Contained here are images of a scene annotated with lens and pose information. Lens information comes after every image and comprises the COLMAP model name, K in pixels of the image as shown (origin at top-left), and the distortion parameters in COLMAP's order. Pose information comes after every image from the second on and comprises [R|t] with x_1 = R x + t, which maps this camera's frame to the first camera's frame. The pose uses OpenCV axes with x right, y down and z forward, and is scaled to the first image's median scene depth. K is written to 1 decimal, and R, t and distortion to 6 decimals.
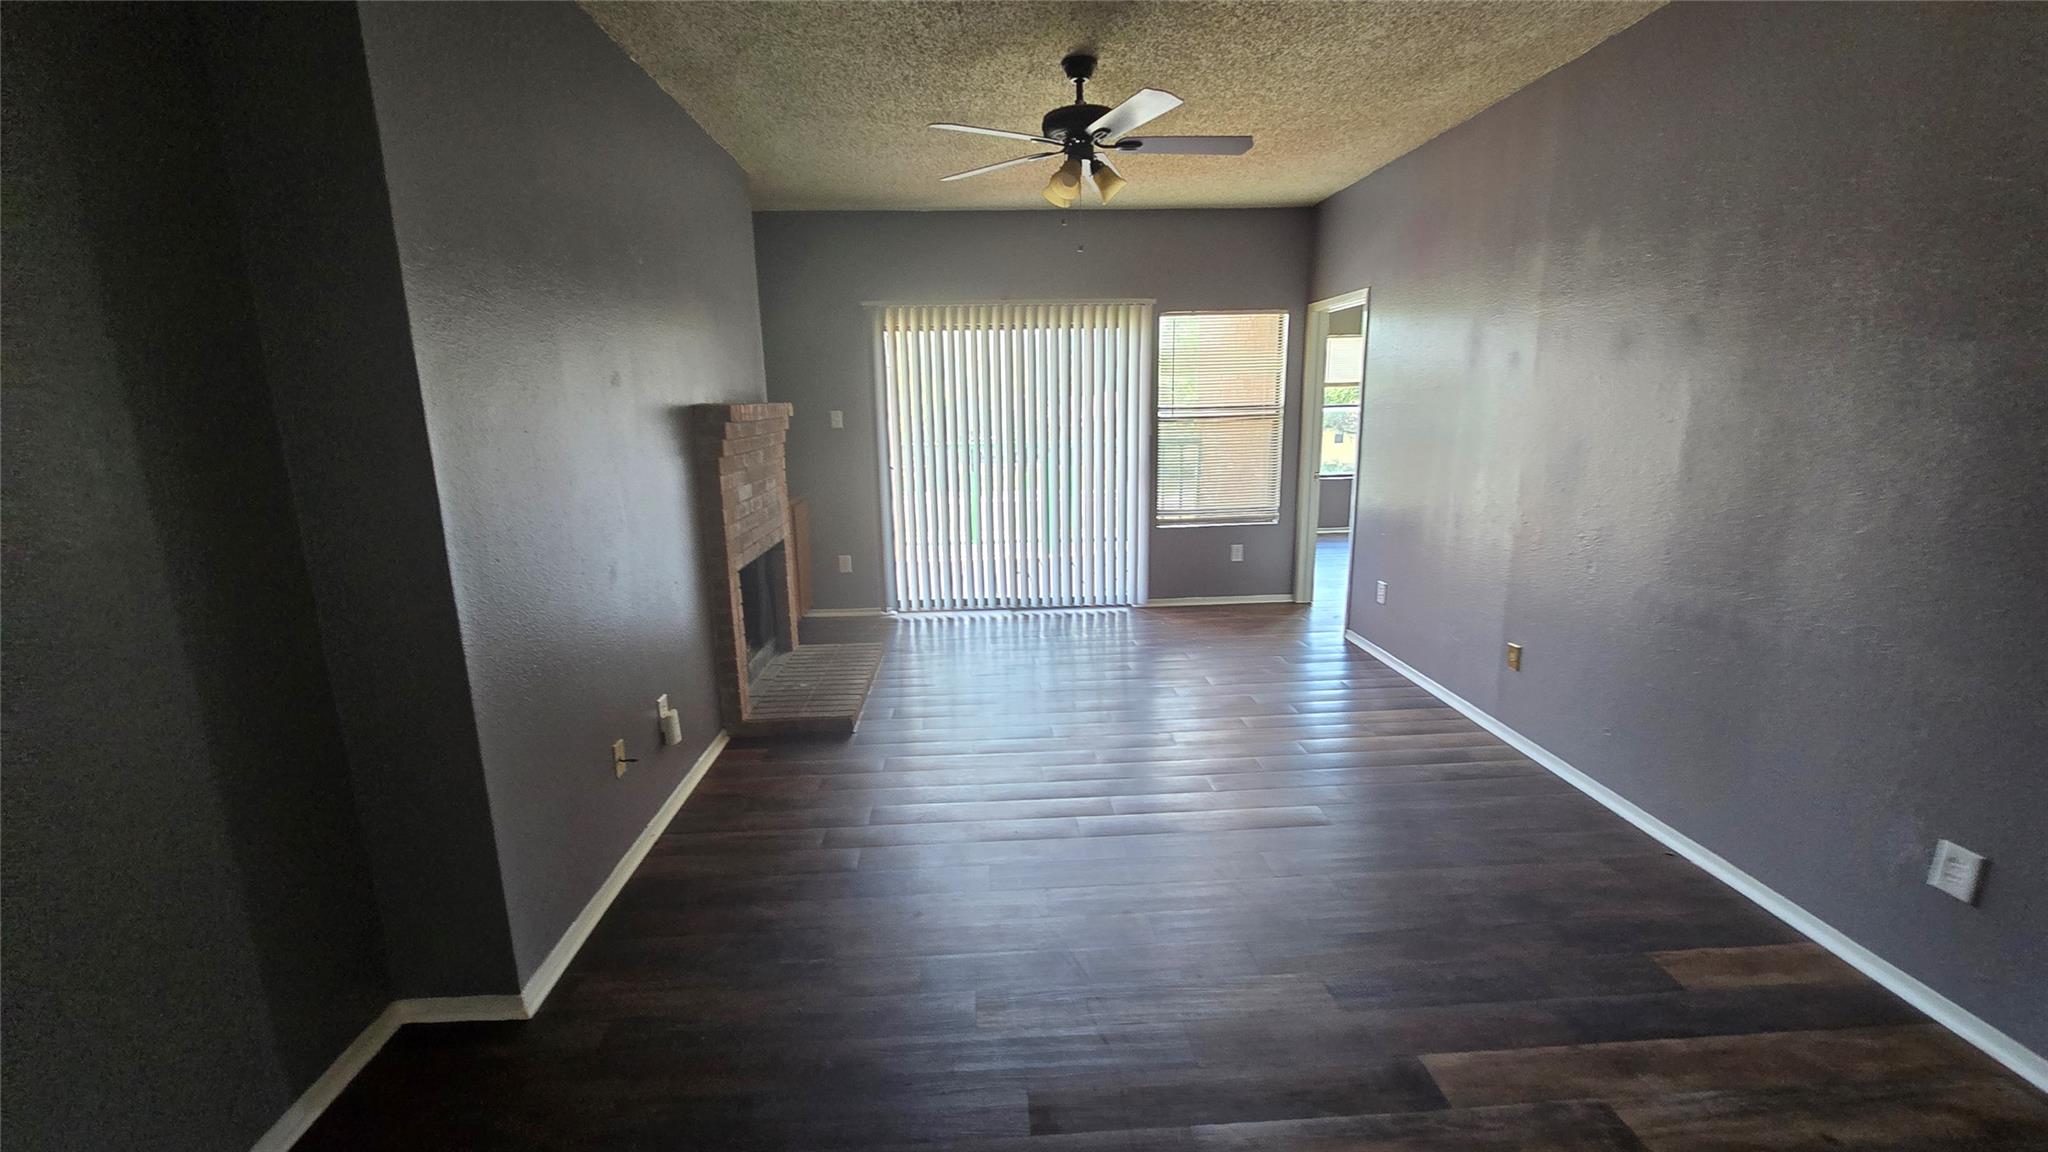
lens RADIAL K [[834.0, 0, 1024.0], [0, 834.0, 576.0], [0, 0, 1]] dist [-0.000605, 0.000095]
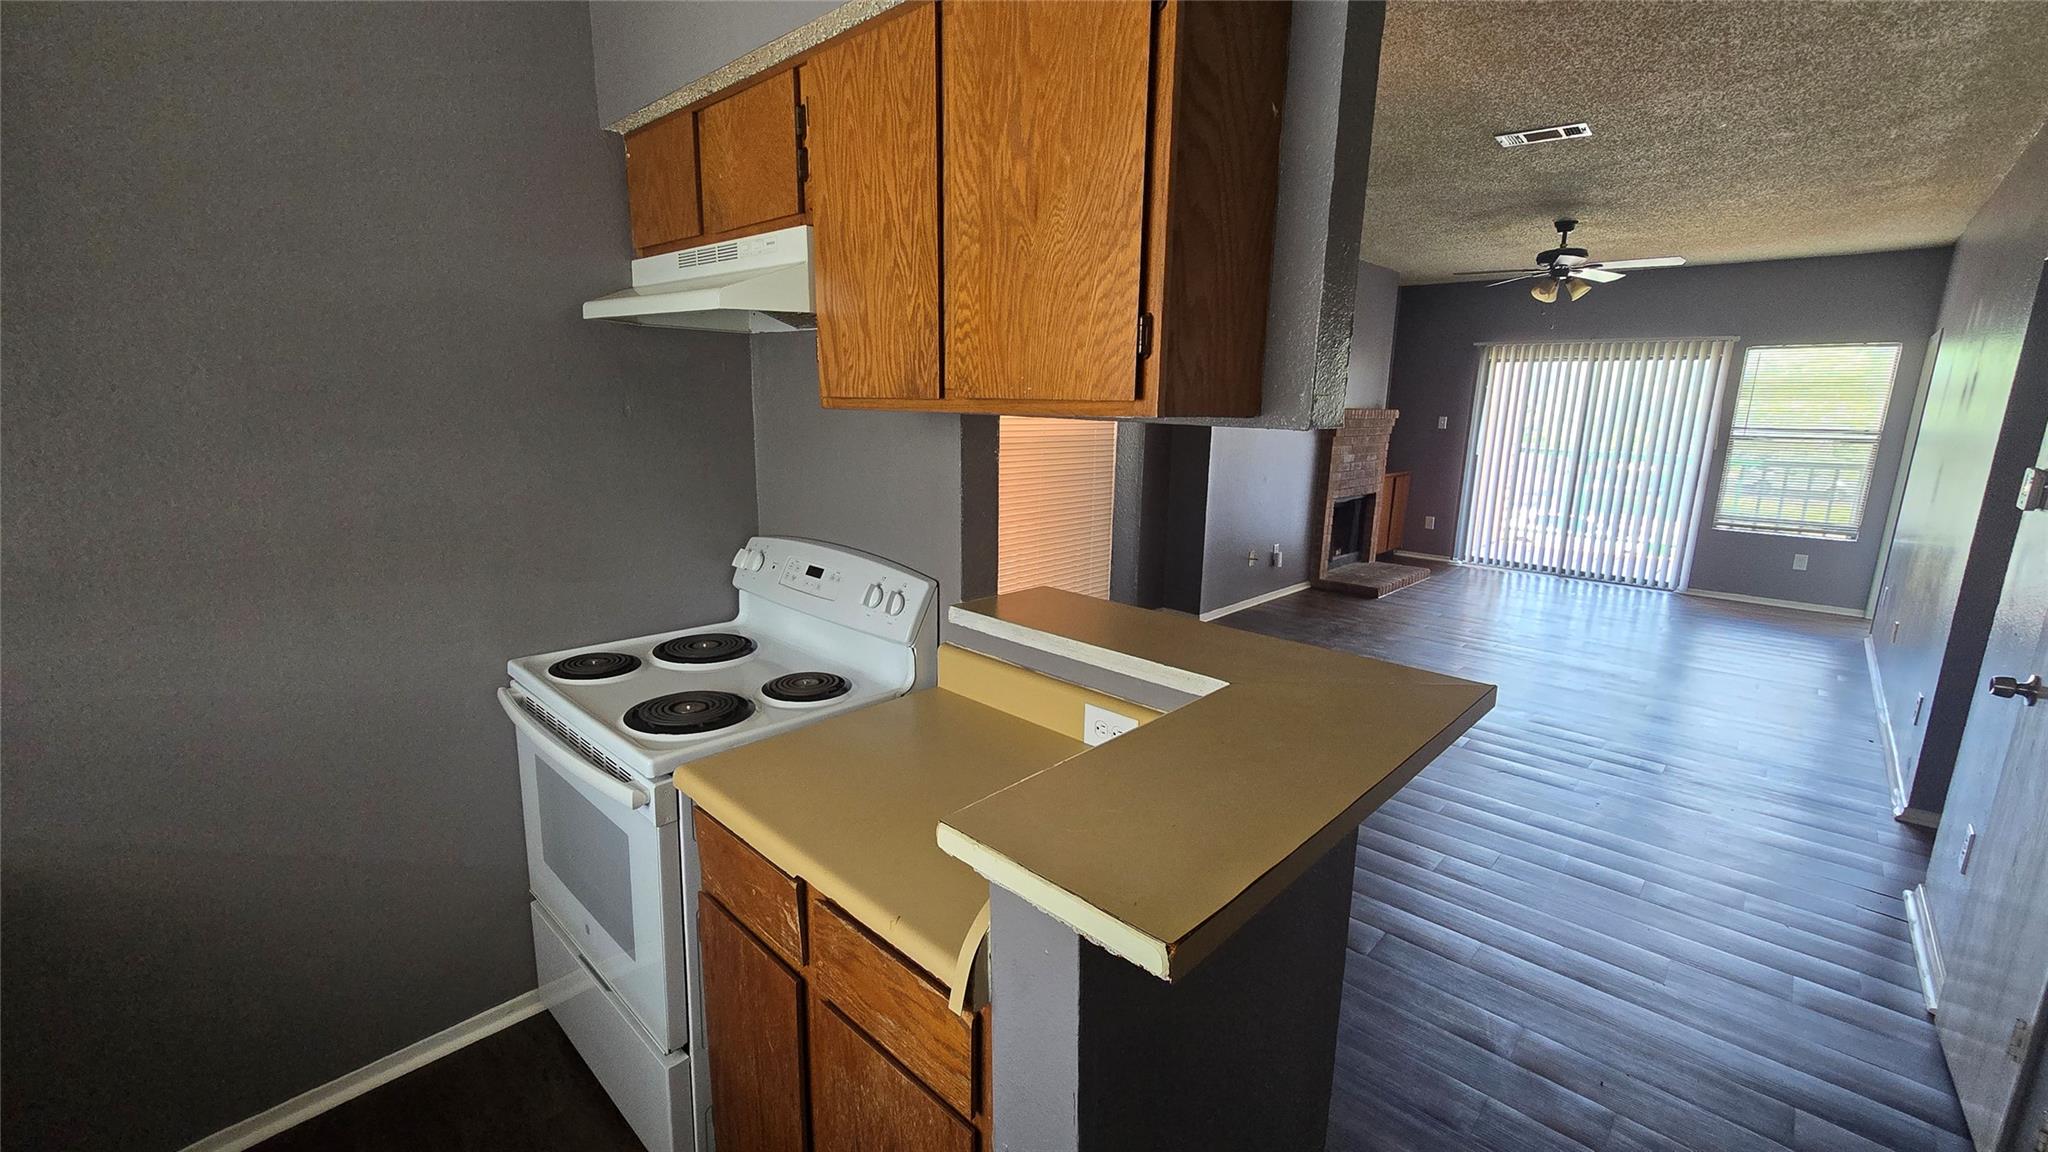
lens RADIAL K [[840.0, 0, 1018.7], [0, 840.0, 573.8], [0, 0, 1]] dist [-0.003174, 0.000504]
pose [[0.683335, 0.179751, -0.707632, 0.352790], [-0.183226, 0.980423, 0.072110, 0.100686], [0.706740, 0.080381, 0.702892, -0.528469]]
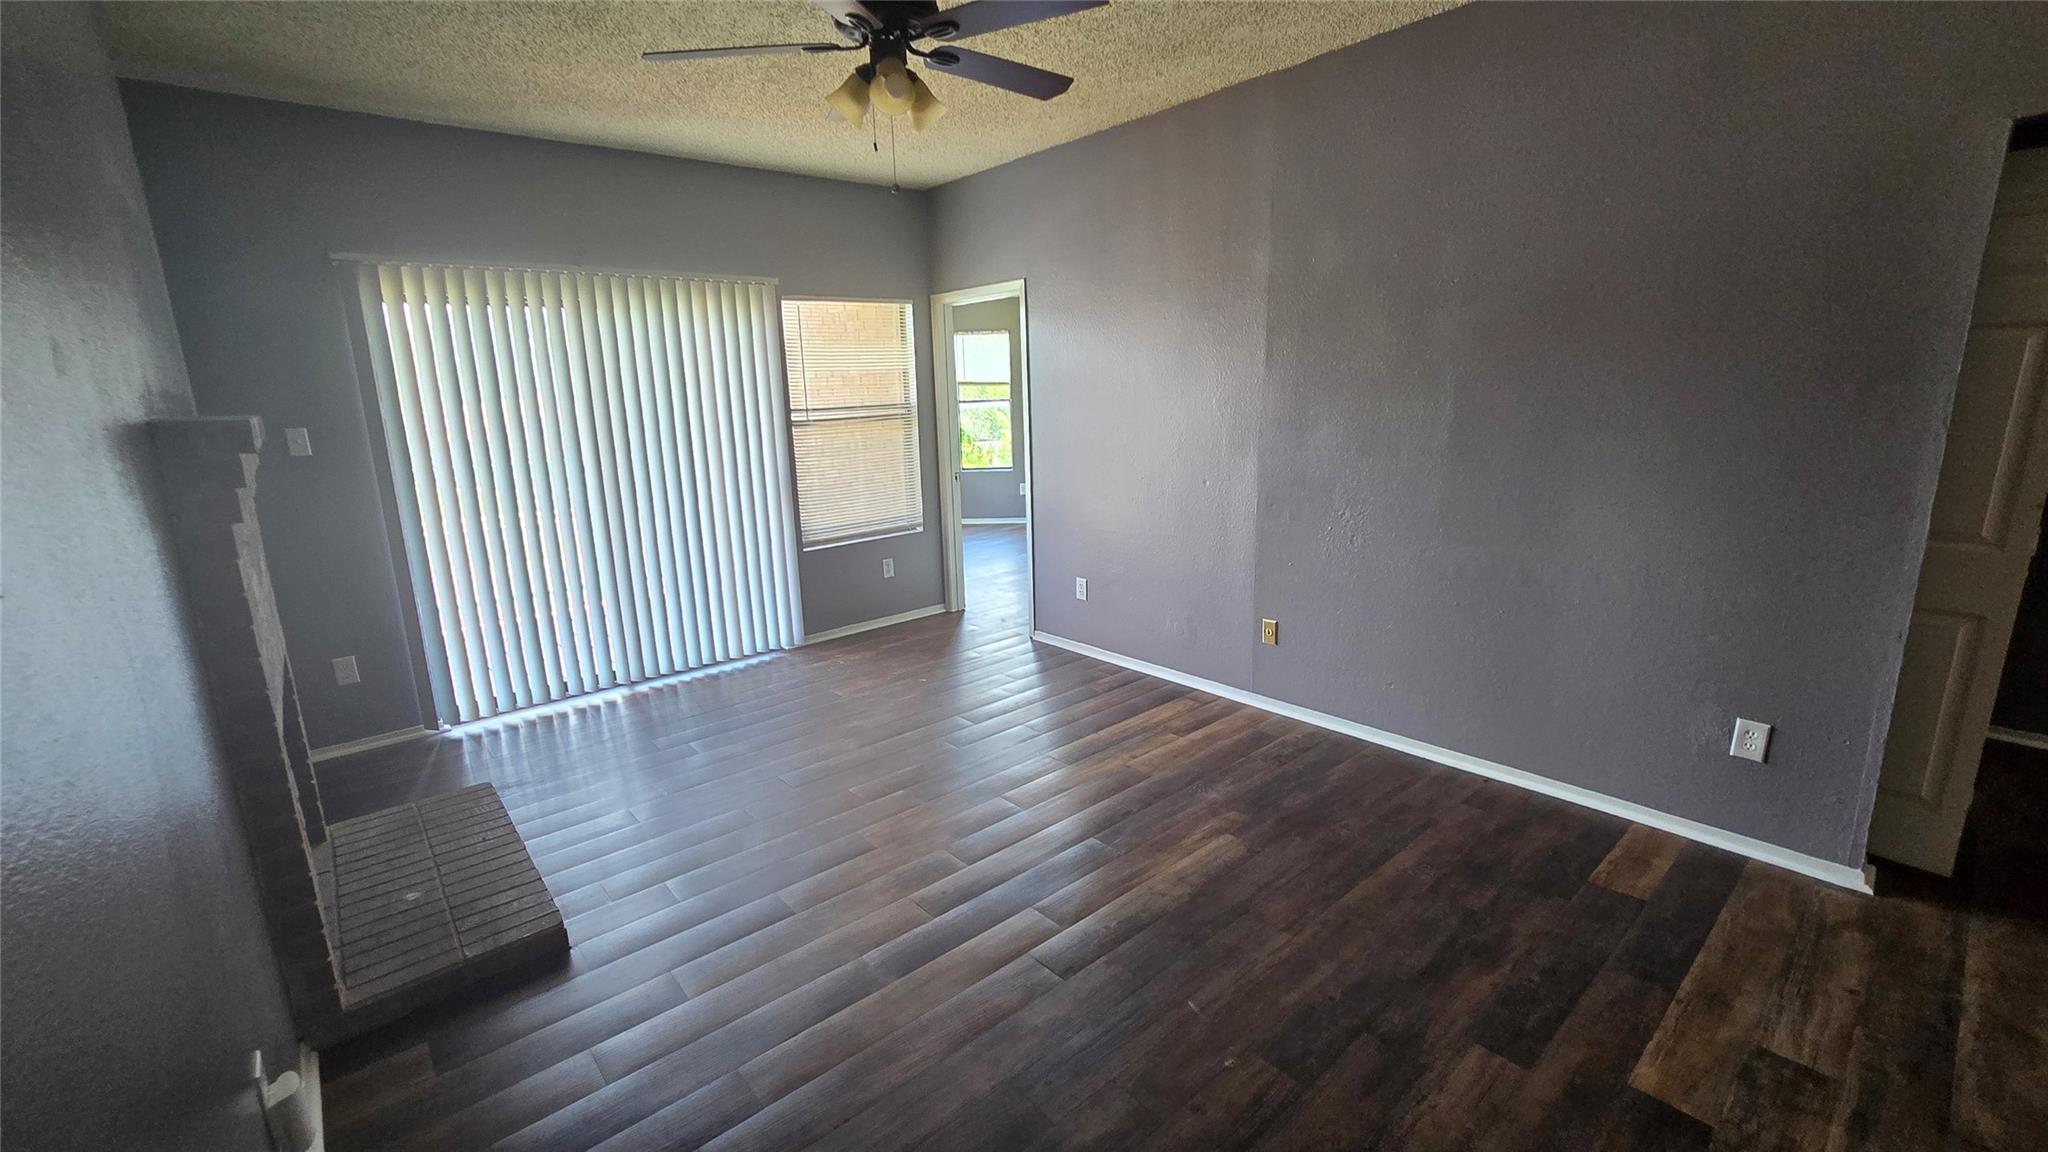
lens RADIAL K [[840.0, 0, 1018.7], [0, 840.0, 573.8], [0, 0, 1]] dist [-0.003174, 0.000504]
pose [[0.798616, -0.139099, 0.585546, -0.175918], [0.143526, 0.988872, 0.039159, -0.039842], [-0.584476, 0.052768, 0.809693, 0.197145]]
